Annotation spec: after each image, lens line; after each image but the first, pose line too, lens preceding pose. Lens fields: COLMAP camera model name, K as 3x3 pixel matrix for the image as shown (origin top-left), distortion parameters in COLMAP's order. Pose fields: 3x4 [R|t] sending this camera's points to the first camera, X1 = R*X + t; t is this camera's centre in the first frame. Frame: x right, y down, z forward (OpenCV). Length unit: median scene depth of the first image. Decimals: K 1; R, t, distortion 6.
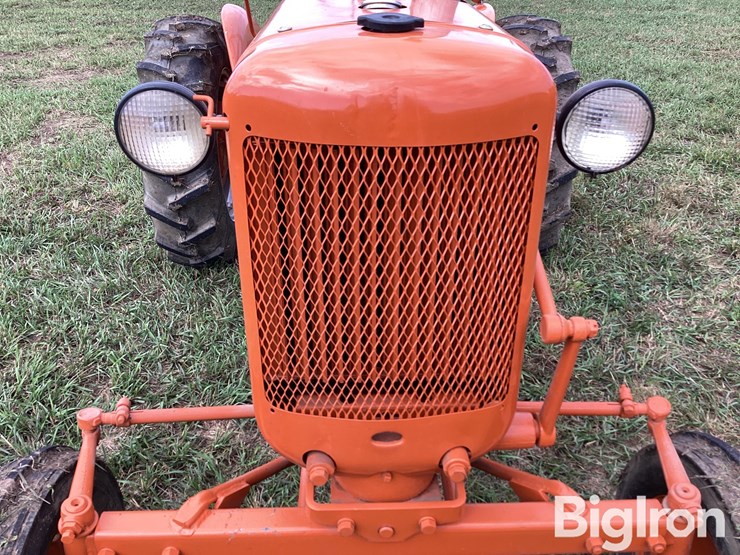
lens RADIAL K [[661.1, 0, 372.1], [0, 661.1, 278.6], [0, 0, 1]] dist [0.101713, -0.184503]
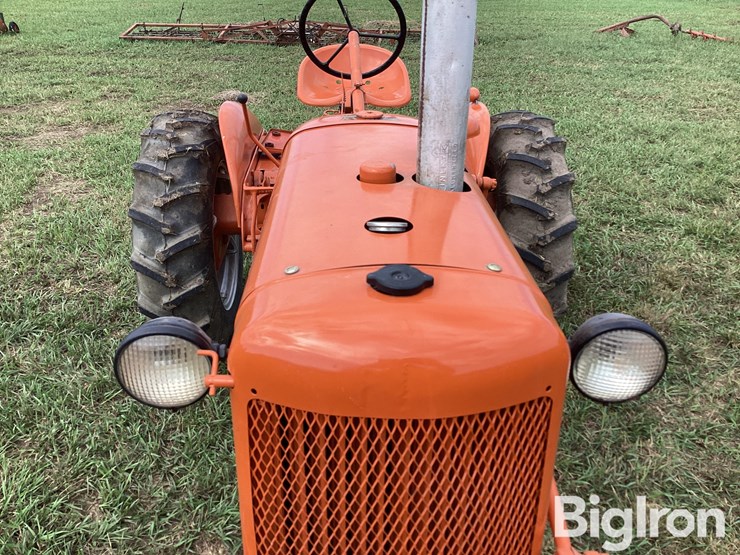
lens RADIAL K [[661.1, 0, 372.1], [0, 661.1, 278.6], [0, 0, 1]] dist [0.101713, -0.184503]
pose [[0.999907, 0.001247, 0.013569, -0.008938], [-0.000619, 0.998932, -0.046198, -0.114562], [-0.013612, 0.046185, 0.998840, 0.007953]]
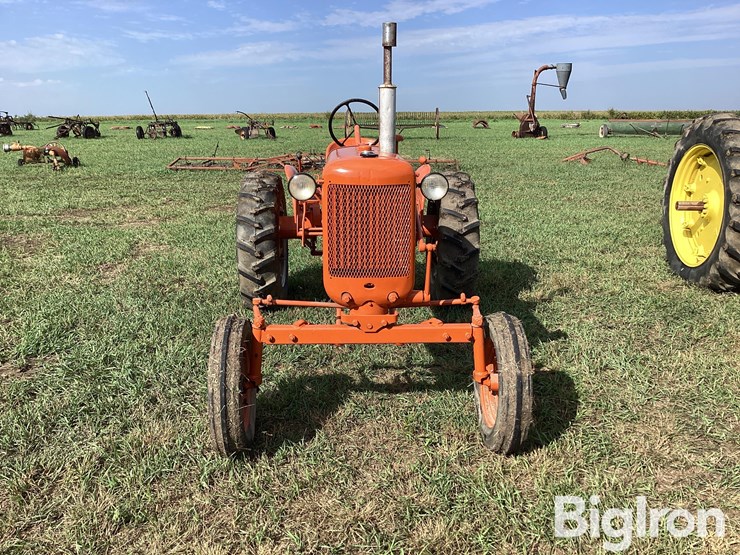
lens RADIAL K [[656.0, 0, 354.4], [0, 656.0, 276.6], [0, 0, 1]] dist [0.100643, -0.174839]
pose [[0.999848, 0.001851, -0.017344, 0.001942], [-0.006062, 0.969243, -0.246031, 0.382743], [0.016355, 0.246099, 0.969107, -0.777164]]
